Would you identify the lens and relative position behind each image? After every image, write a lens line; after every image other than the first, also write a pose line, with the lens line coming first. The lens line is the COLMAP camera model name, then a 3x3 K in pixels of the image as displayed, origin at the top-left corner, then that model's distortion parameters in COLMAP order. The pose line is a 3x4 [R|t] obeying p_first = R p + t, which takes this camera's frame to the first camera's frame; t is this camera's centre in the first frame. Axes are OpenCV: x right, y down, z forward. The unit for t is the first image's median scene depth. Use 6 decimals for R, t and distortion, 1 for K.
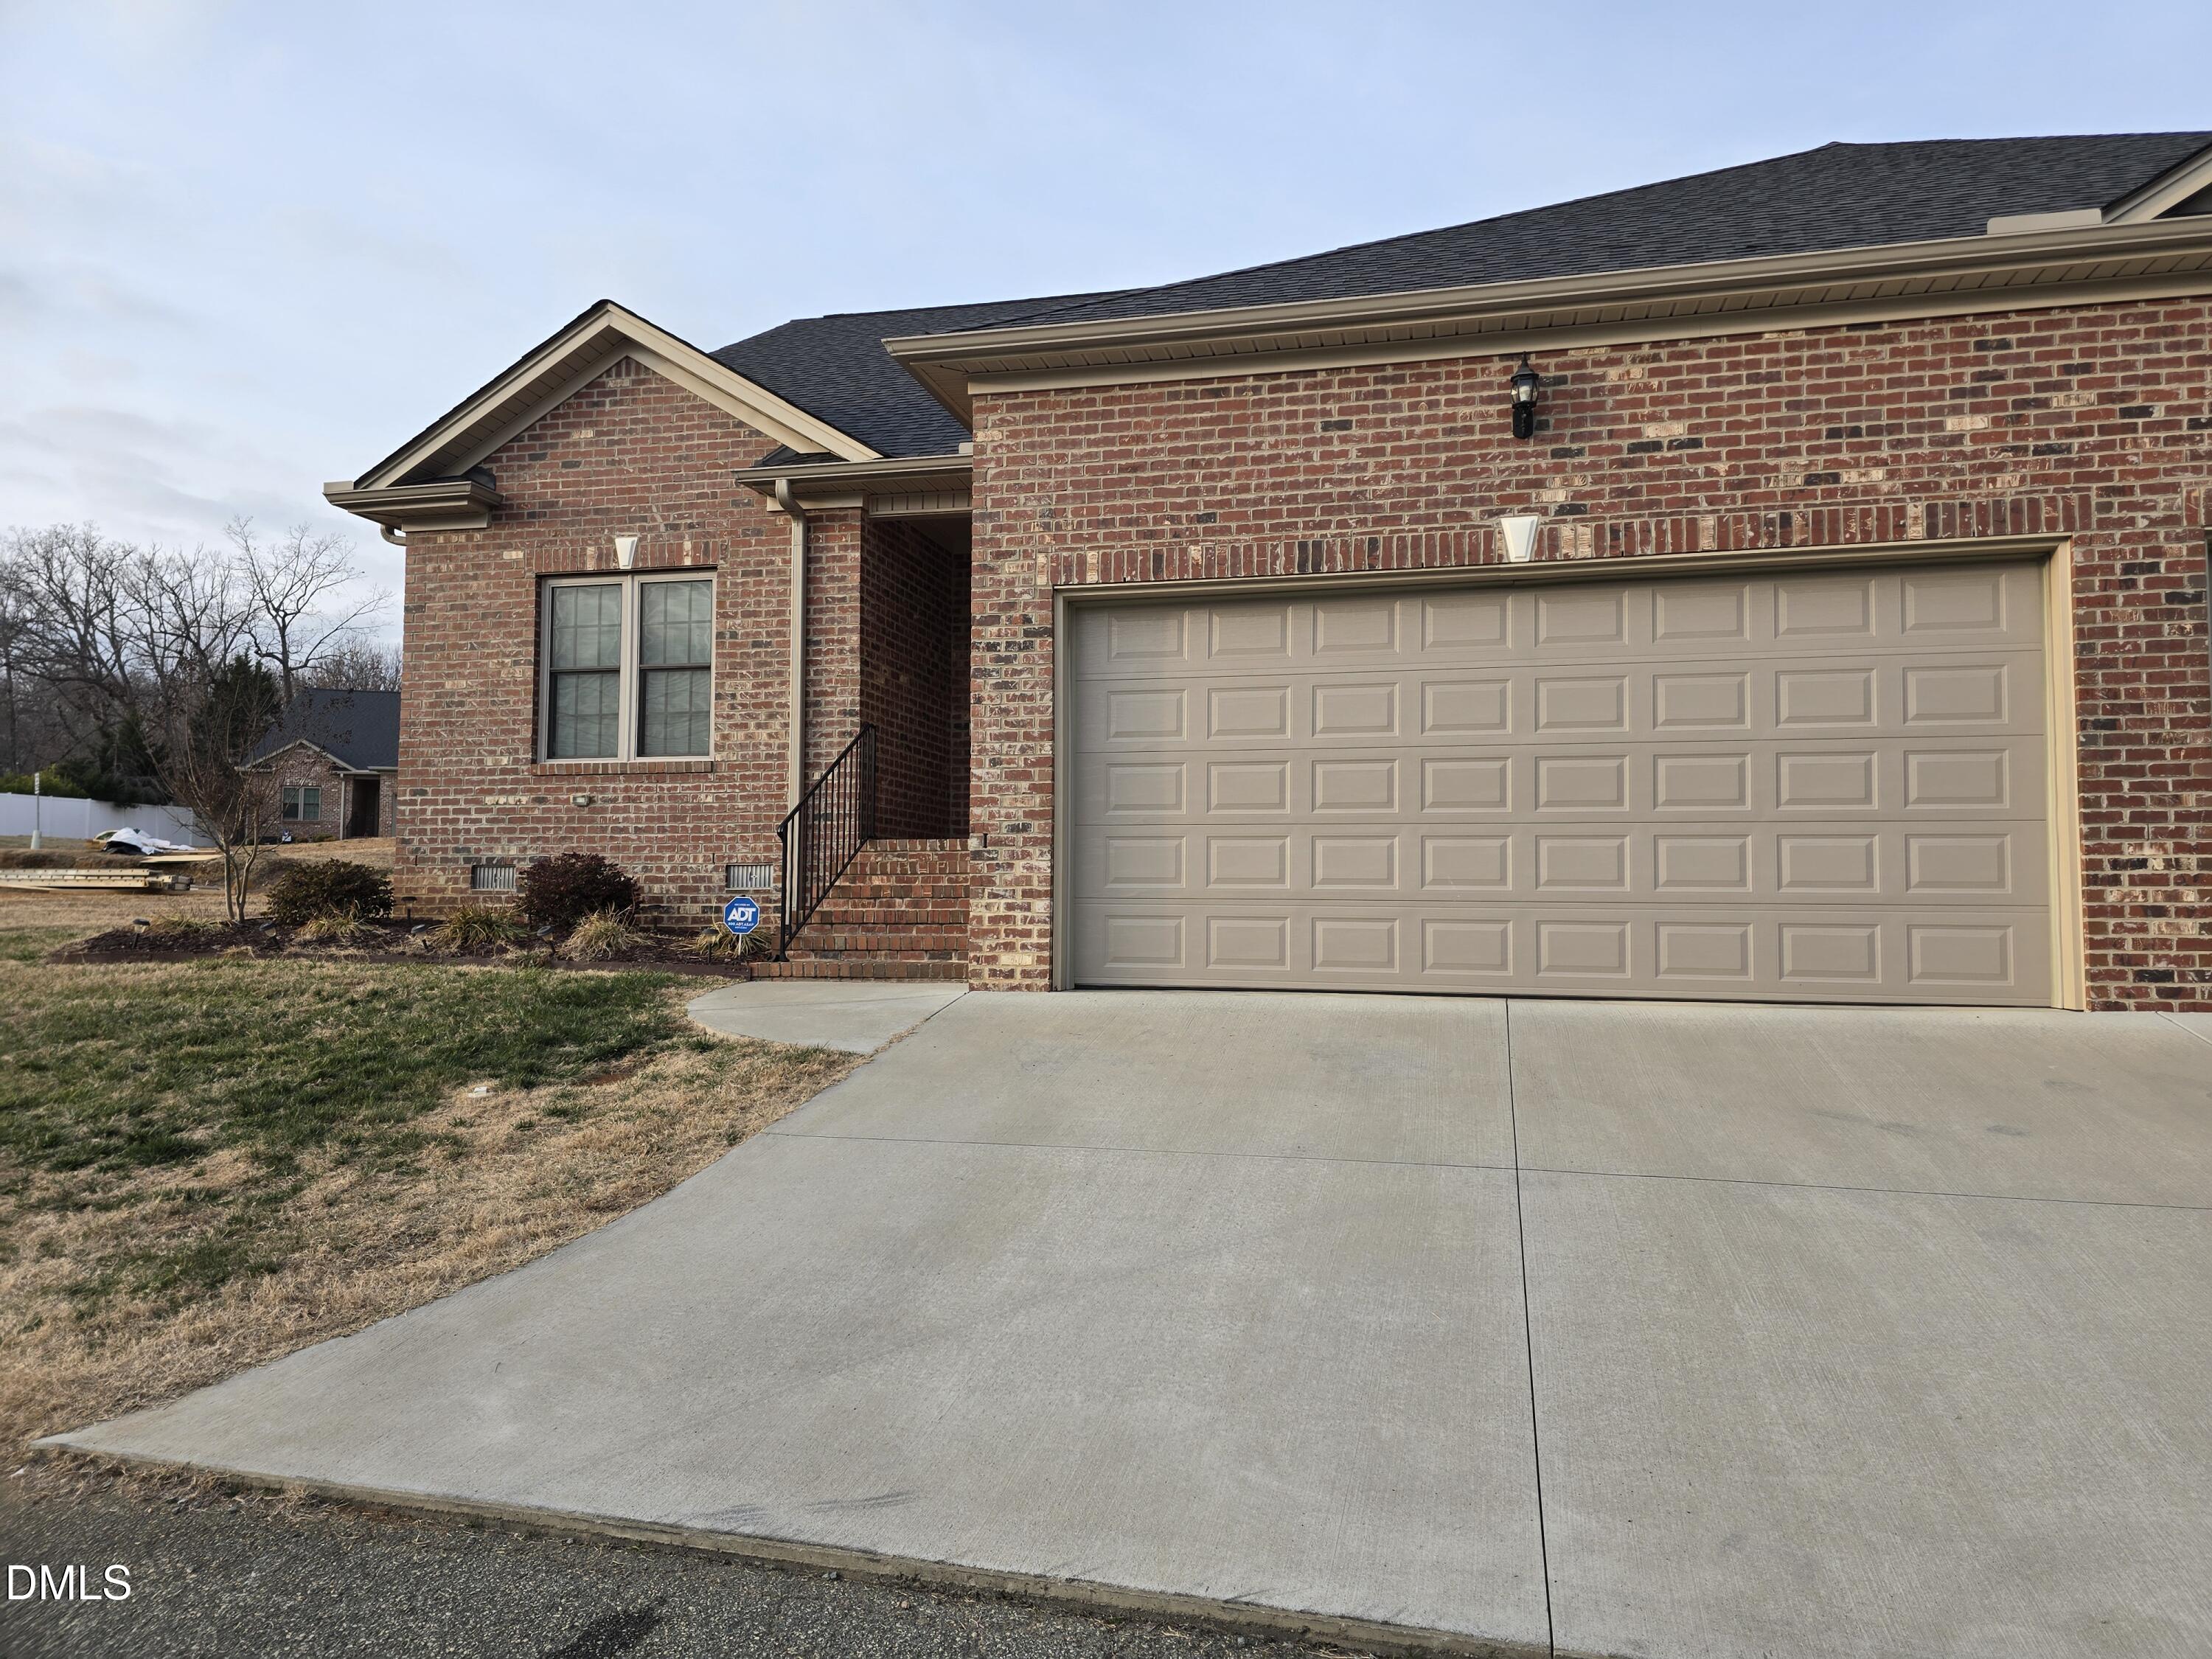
lens RADIAL K [[1483.3, 0, 1147.0], [0, 1483.3, 844.8], [0, 0, 1]] dist [0.065457, -0.060199]
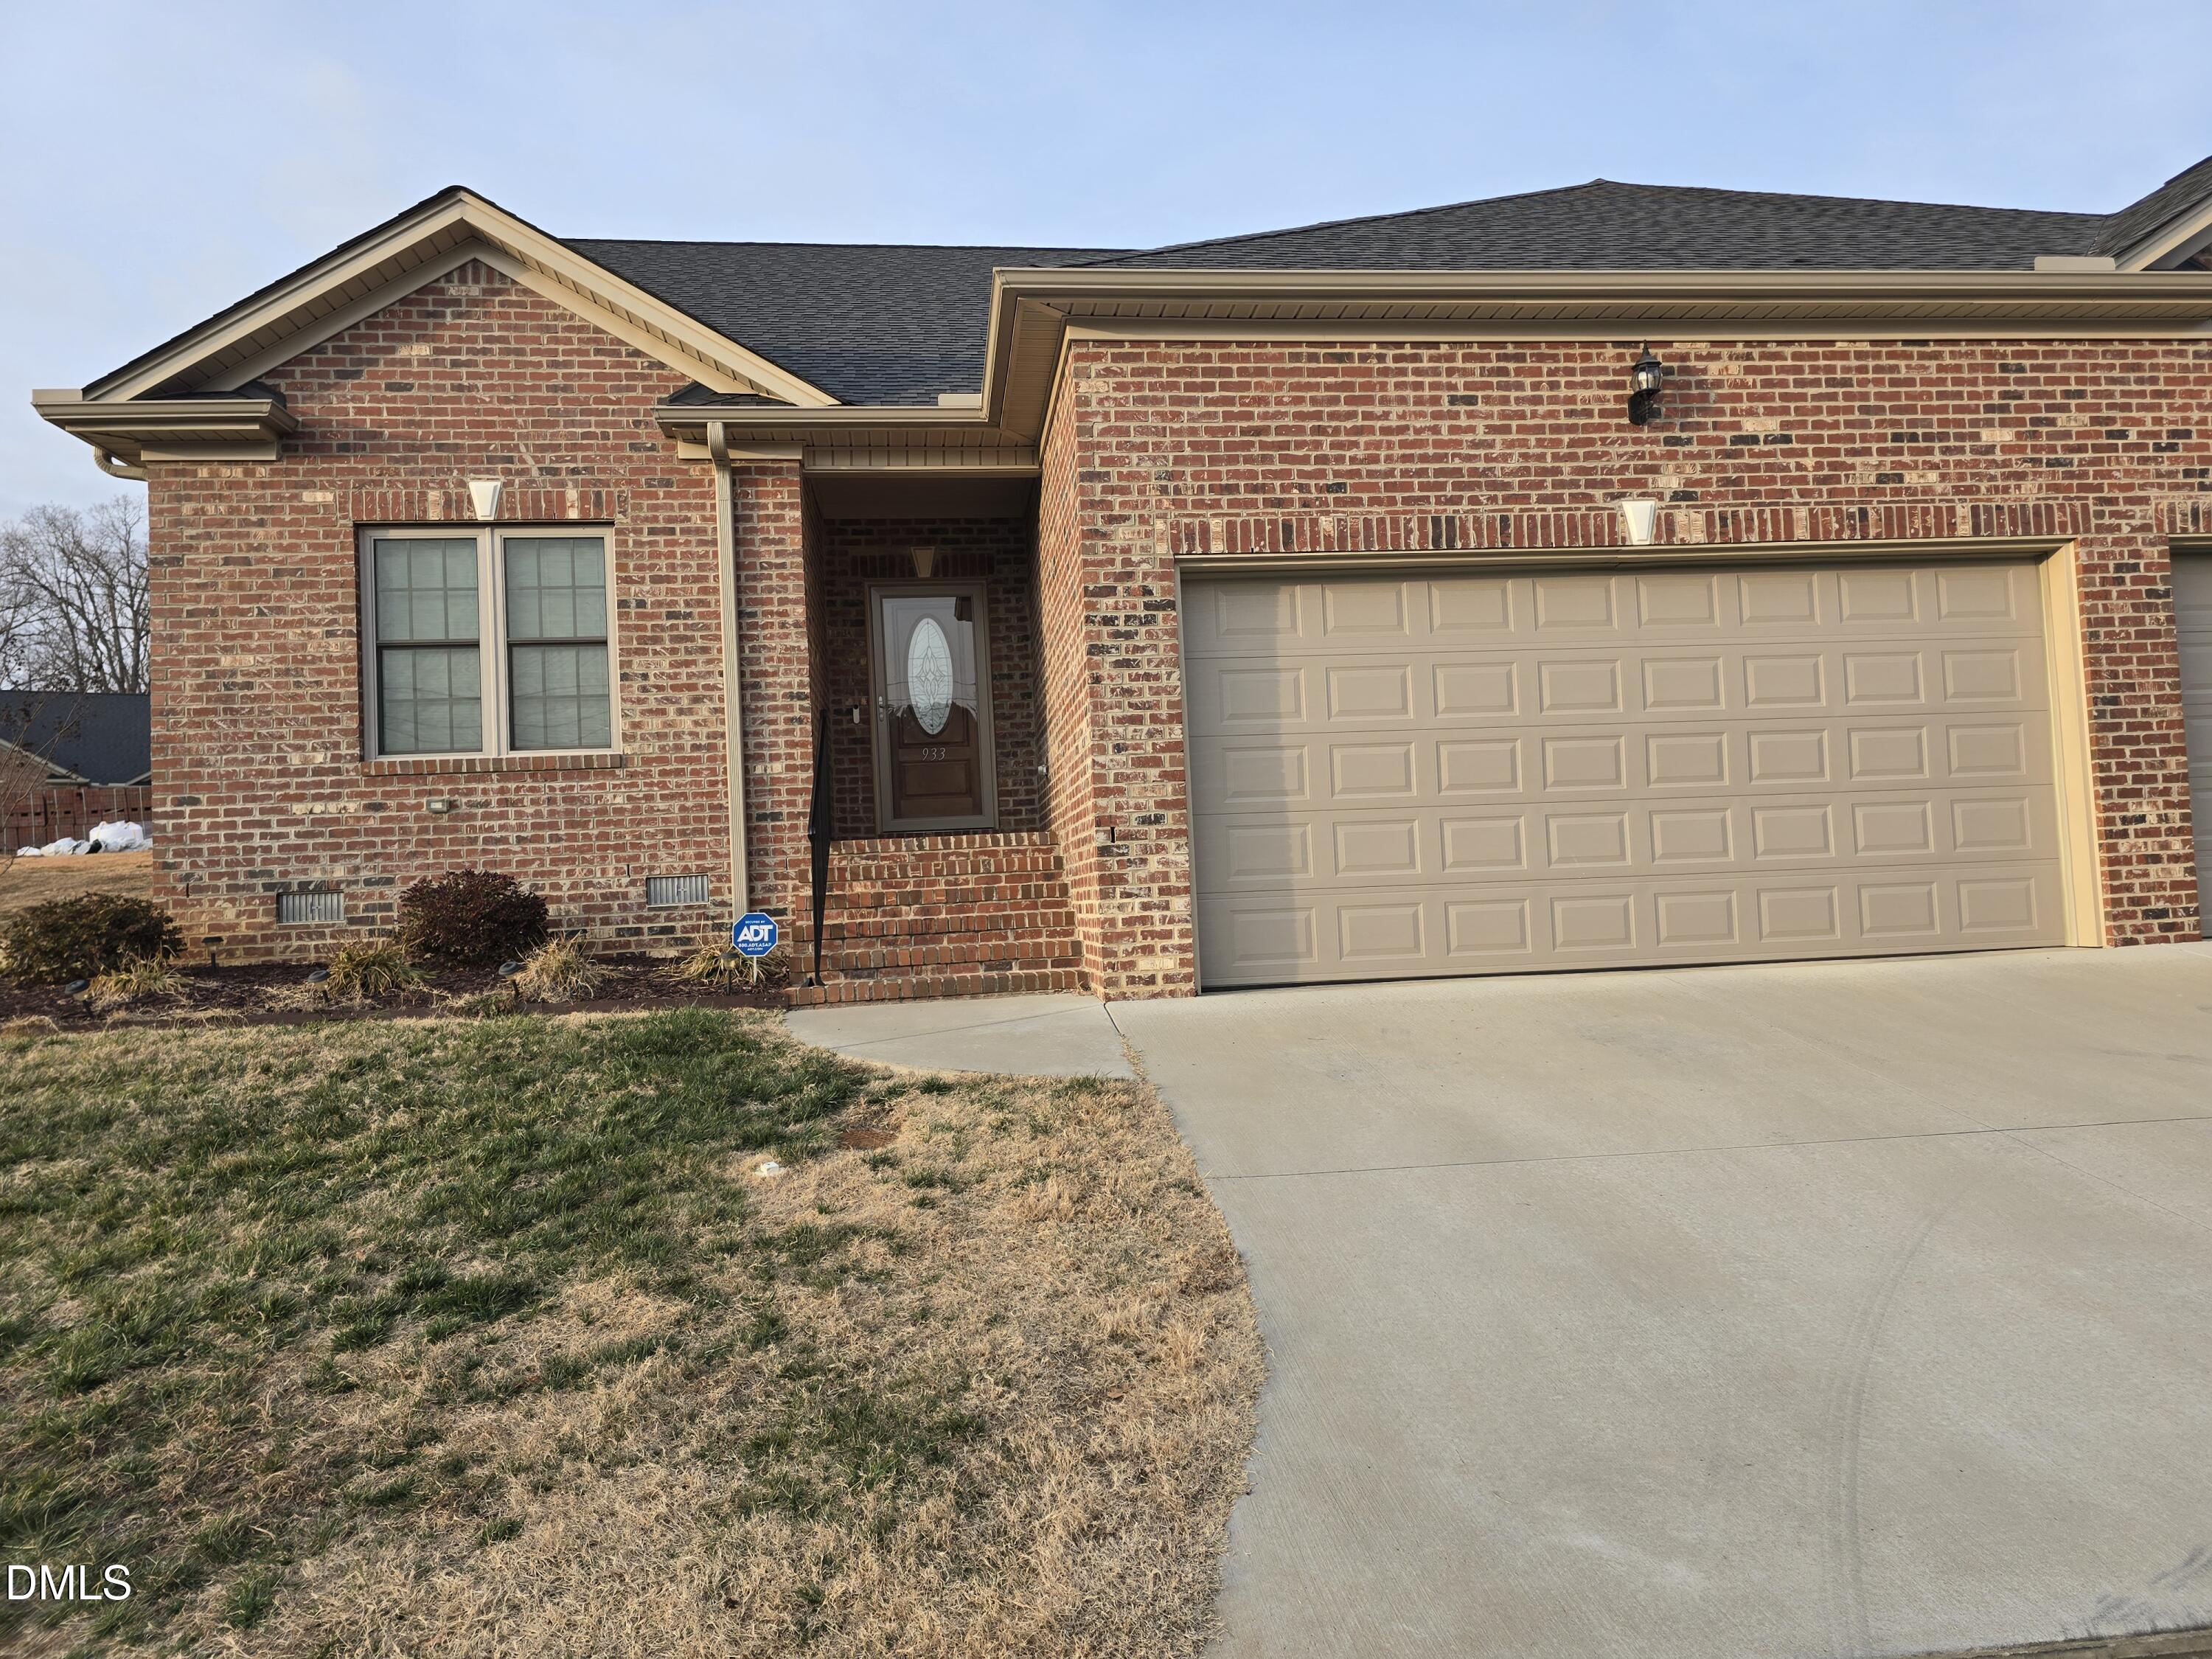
lens RADIAL K [[1483.3, 0, 1106.6], [0, 1483.3, 832.0], [0, 0, 1]] dist [0.065457, -0.060199]
pose [[0.934879, -0.033255, 0.353406, -0.433677], [0.034447, 0.999402, 0.002919, -0.007251], [-0.353292, 0.009445, 0.935465, 0.157488]]
